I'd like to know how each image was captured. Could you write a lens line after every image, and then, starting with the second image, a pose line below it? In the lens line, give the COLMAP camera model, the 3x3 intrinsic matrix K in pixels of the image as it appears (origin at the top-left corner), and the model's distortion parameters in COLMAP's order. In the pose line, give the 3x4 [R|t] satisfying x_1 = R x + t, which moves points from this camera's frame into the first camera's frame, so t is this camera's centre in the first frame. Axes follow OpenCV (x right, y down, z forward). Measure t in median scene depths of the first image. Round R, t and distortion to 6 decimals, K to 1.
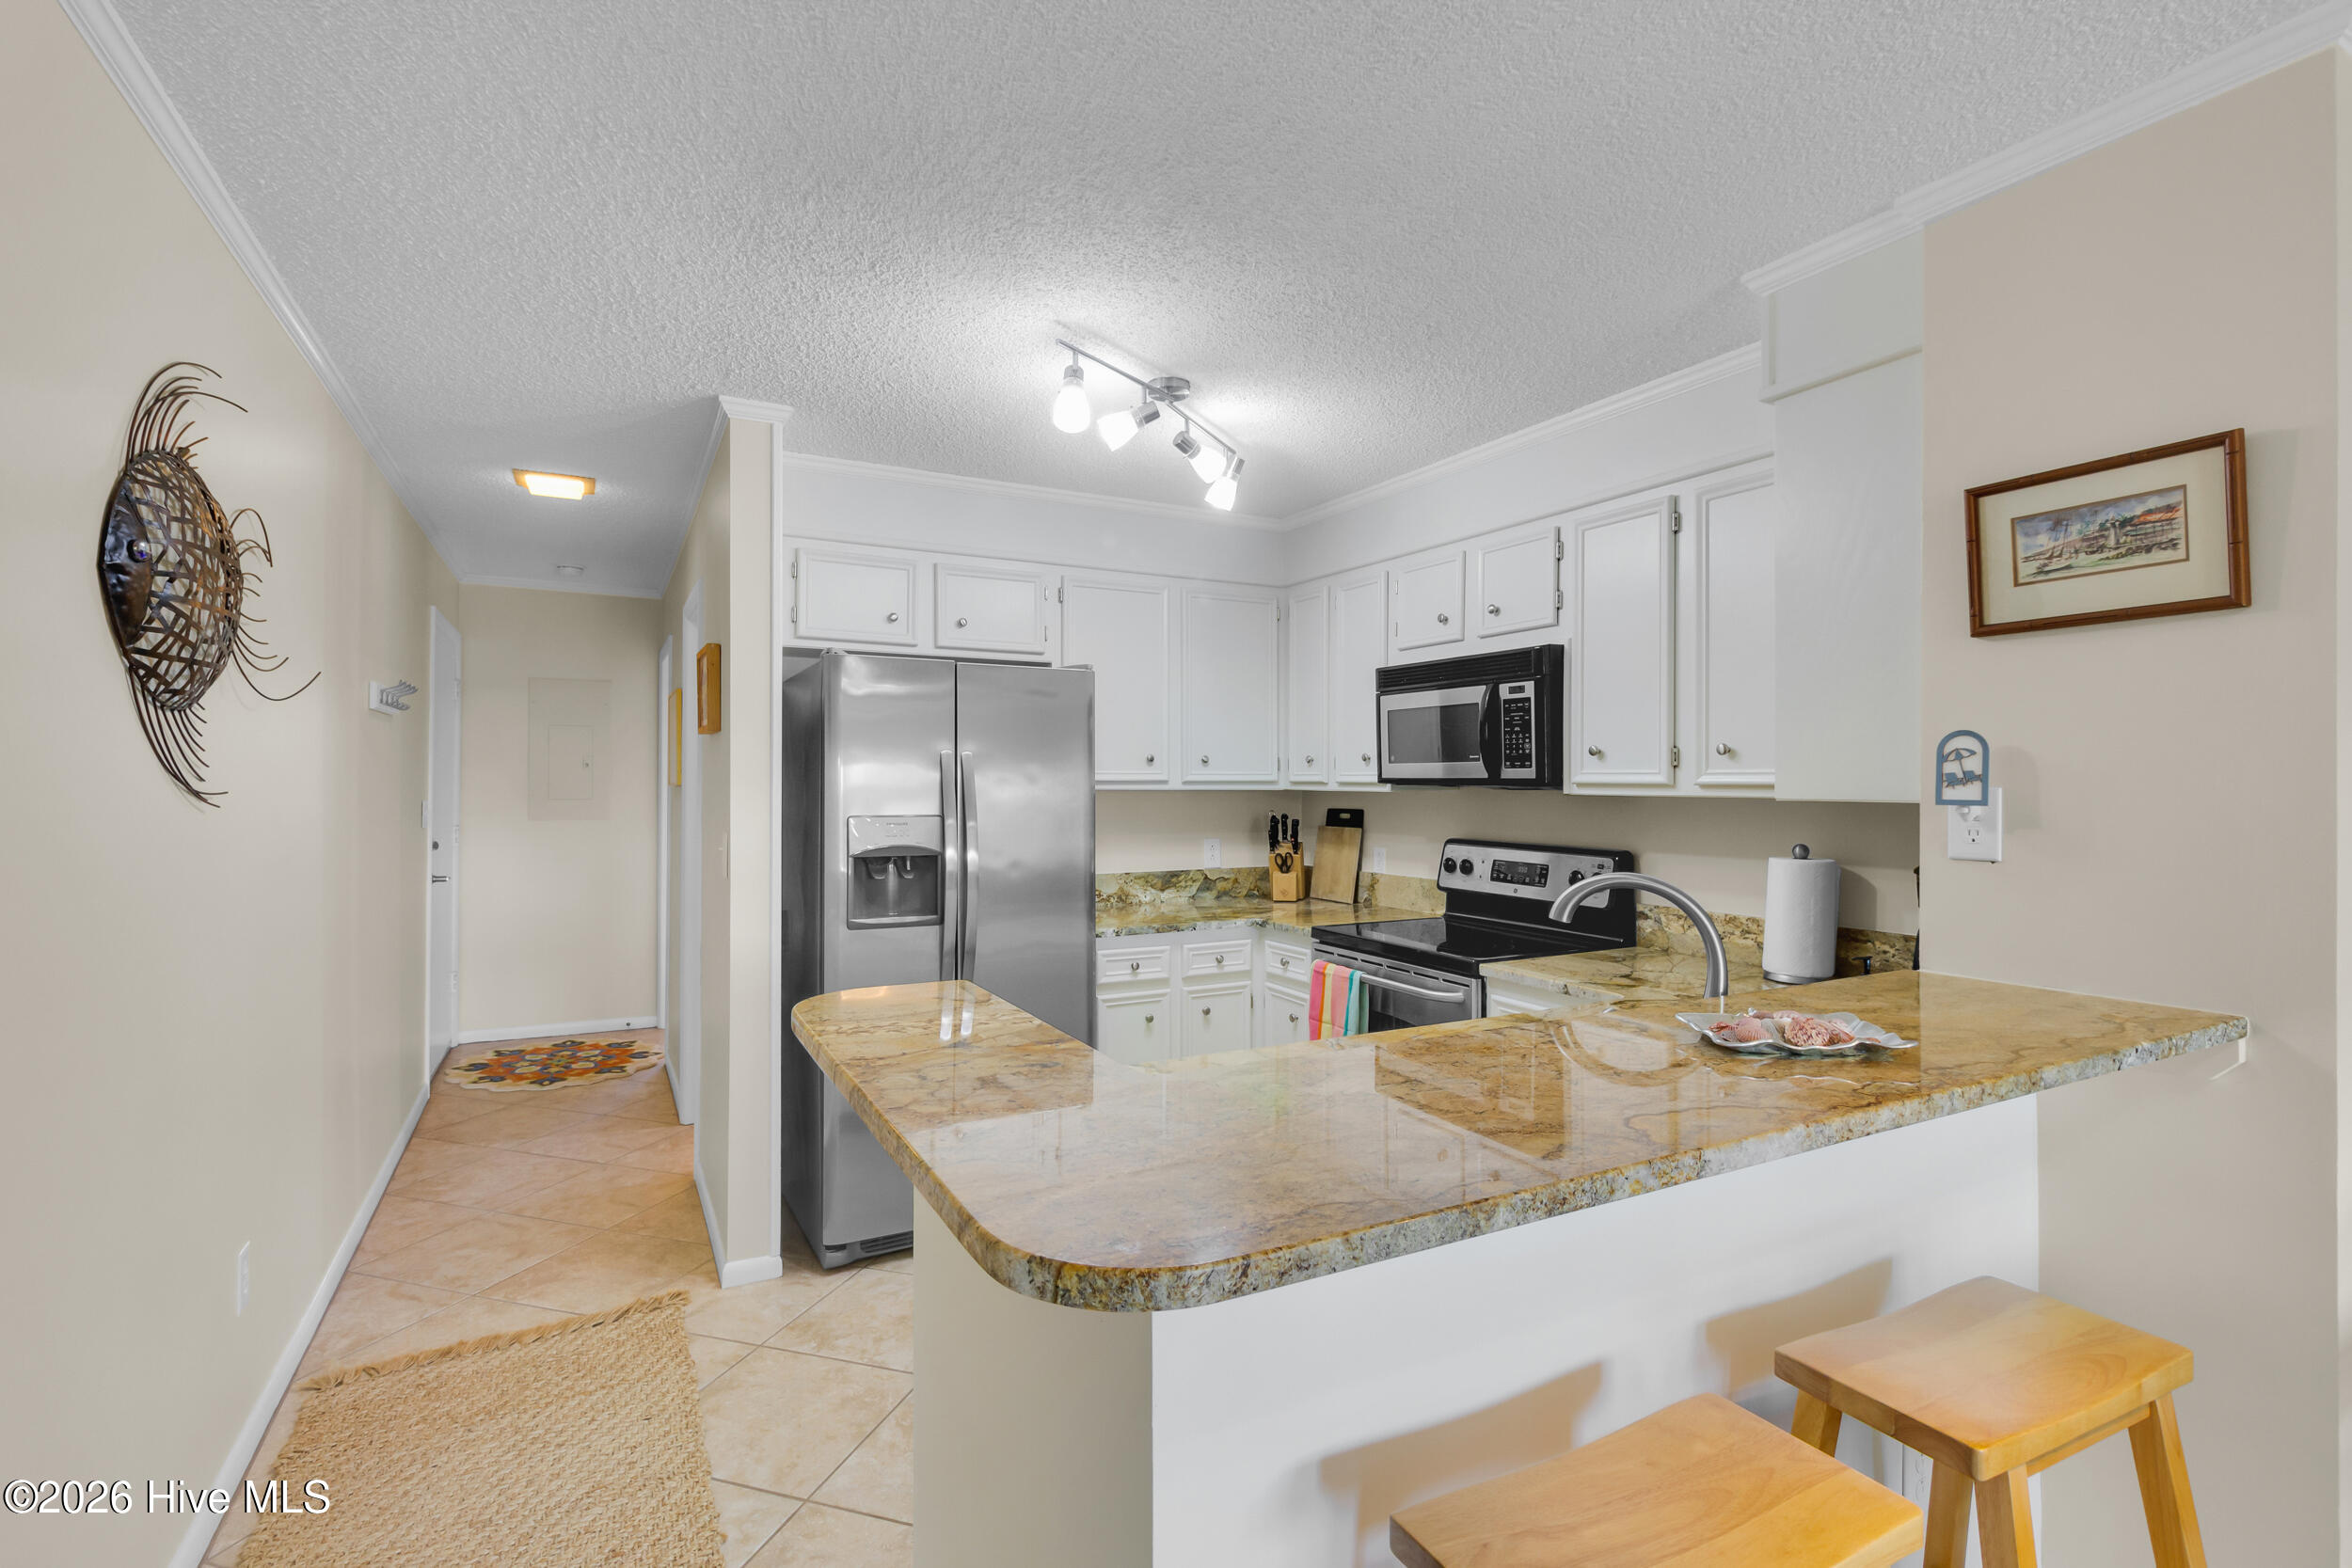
lens RADIAL K [[1085.6, 0, 1173.4], [0, 1085.6, 774.7], [0, 0, 1]] dist [0.001699, -0.000221]
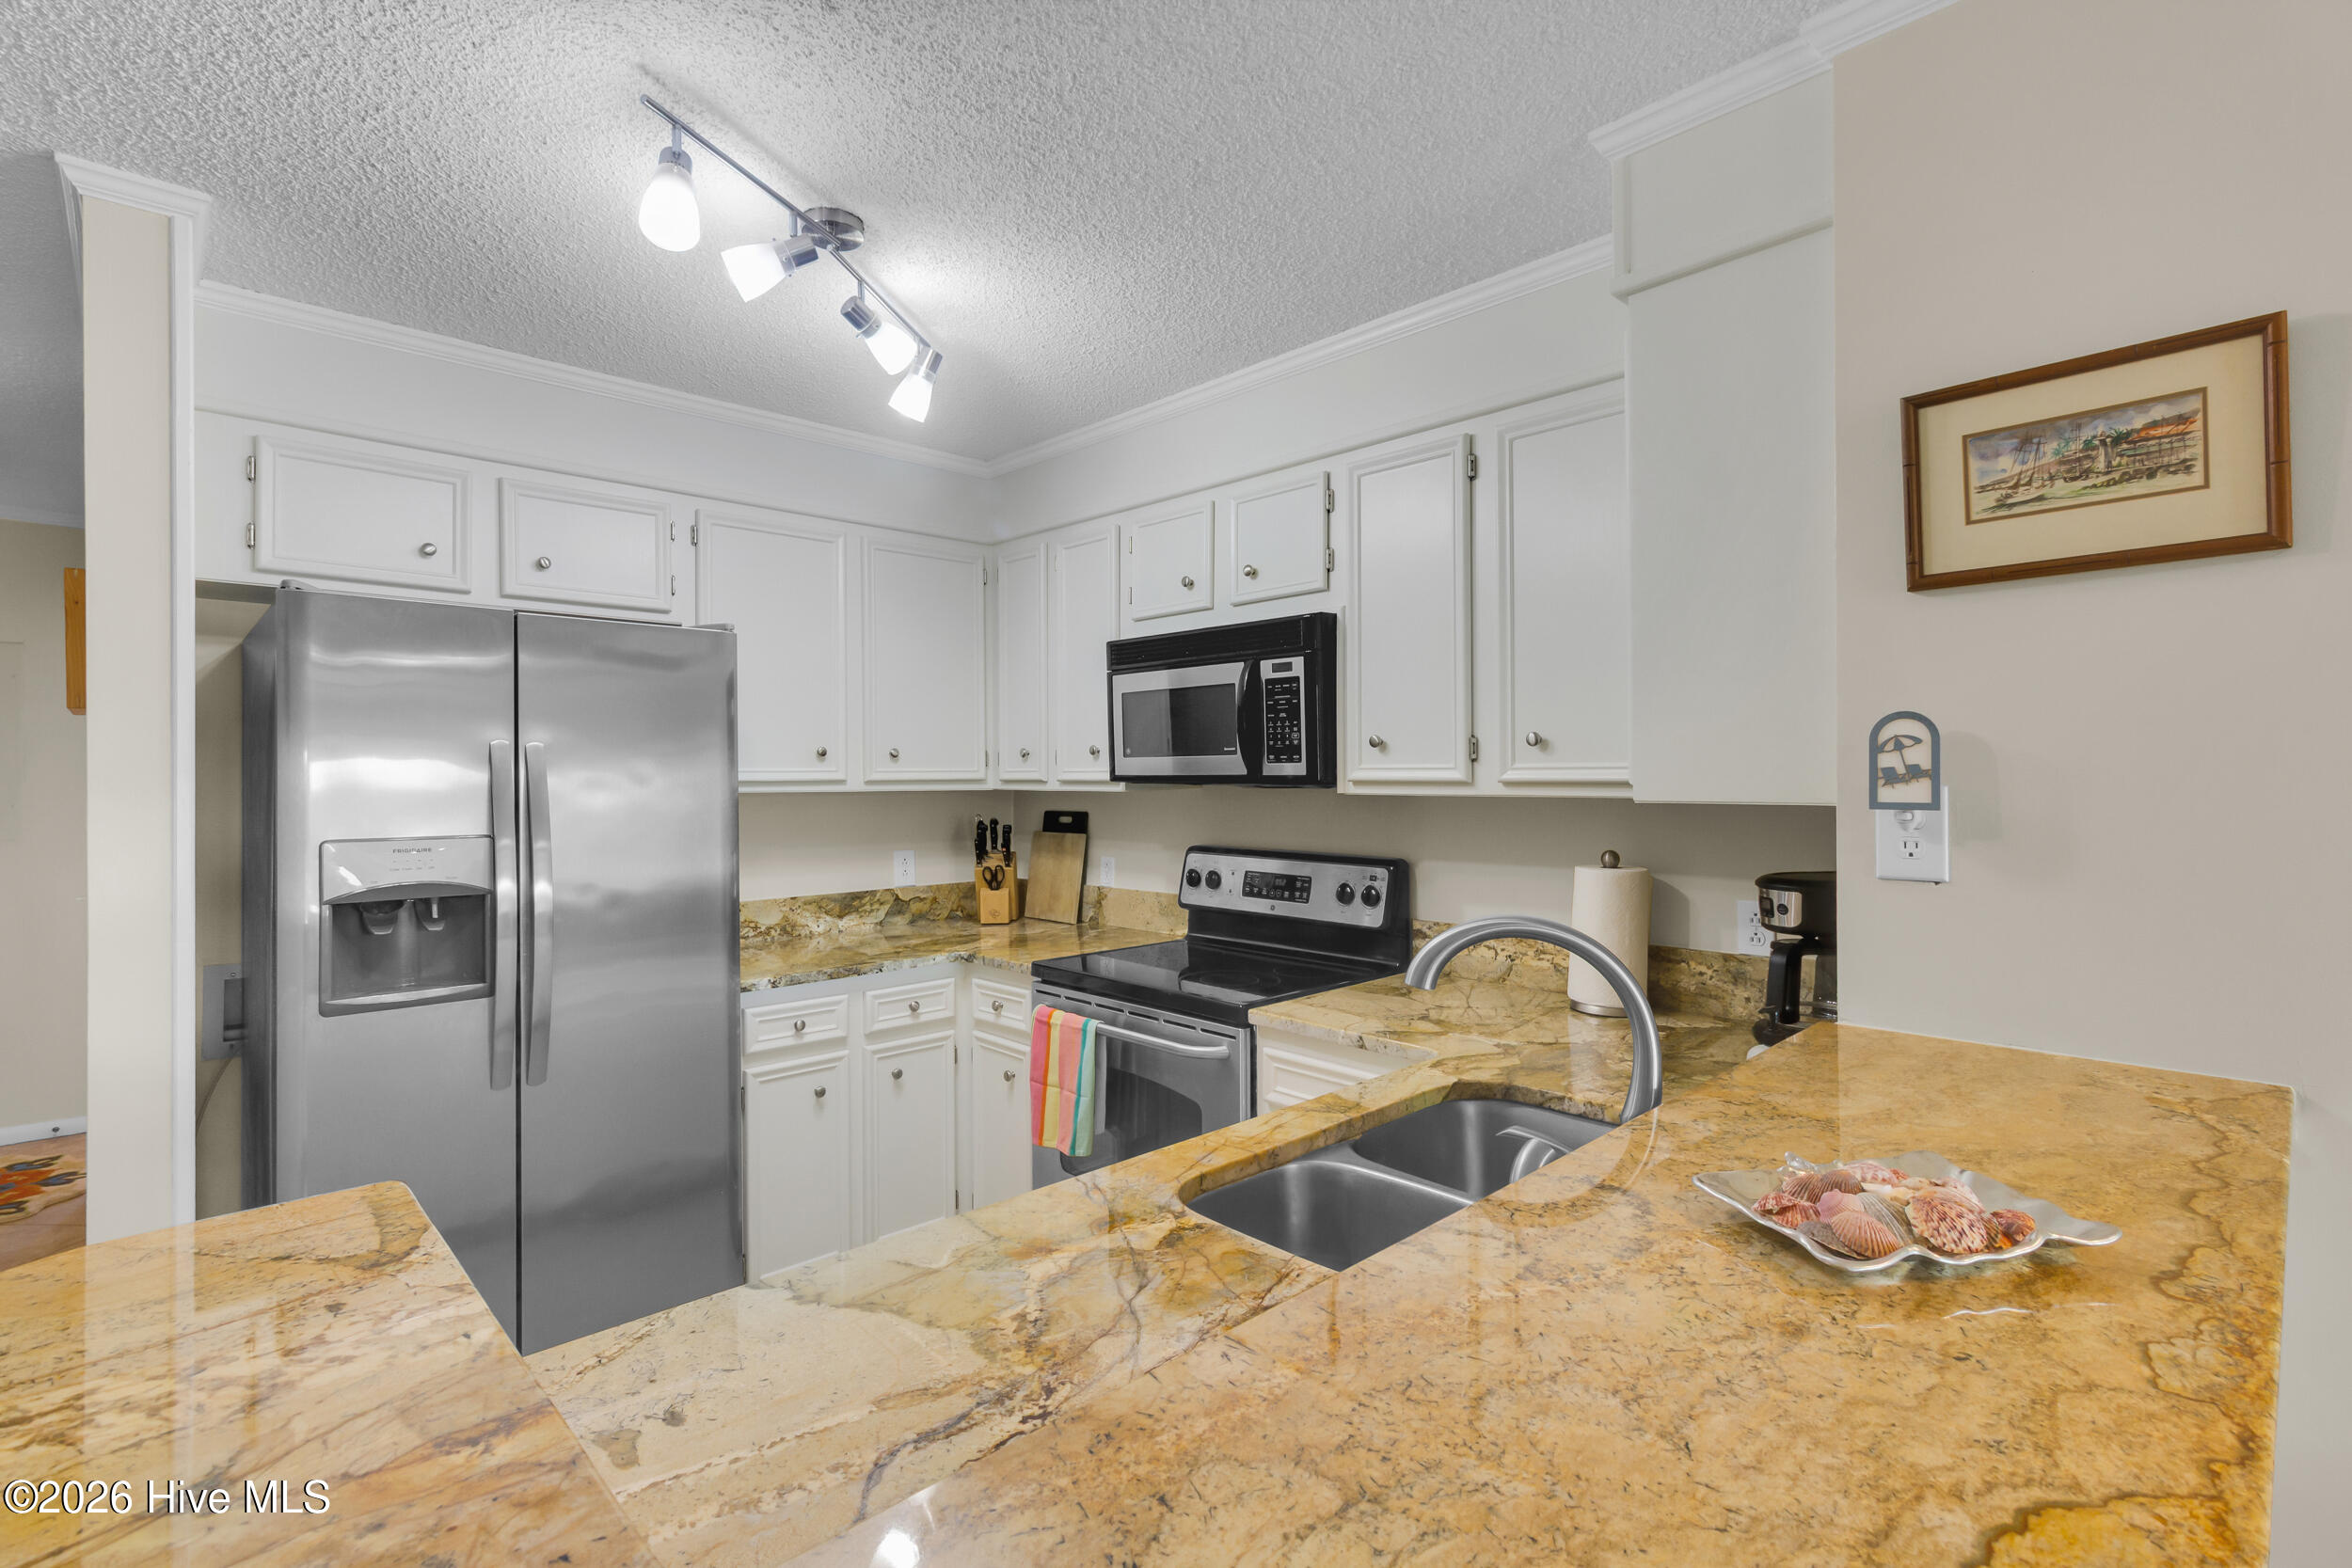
lens RADIAL K [[1085.6, 0, 1173.4], [0, 1085.6, 774.7], [0, 0, 1]] dist [0.001699, -0.000221]
pose [[0.962624, -0.006754, 0.270758, 0.014006], [0.005427, 0.999969, 0.005648, -0.002025], [-0.270788, -0.003967, 0.962631, 0.231441]]
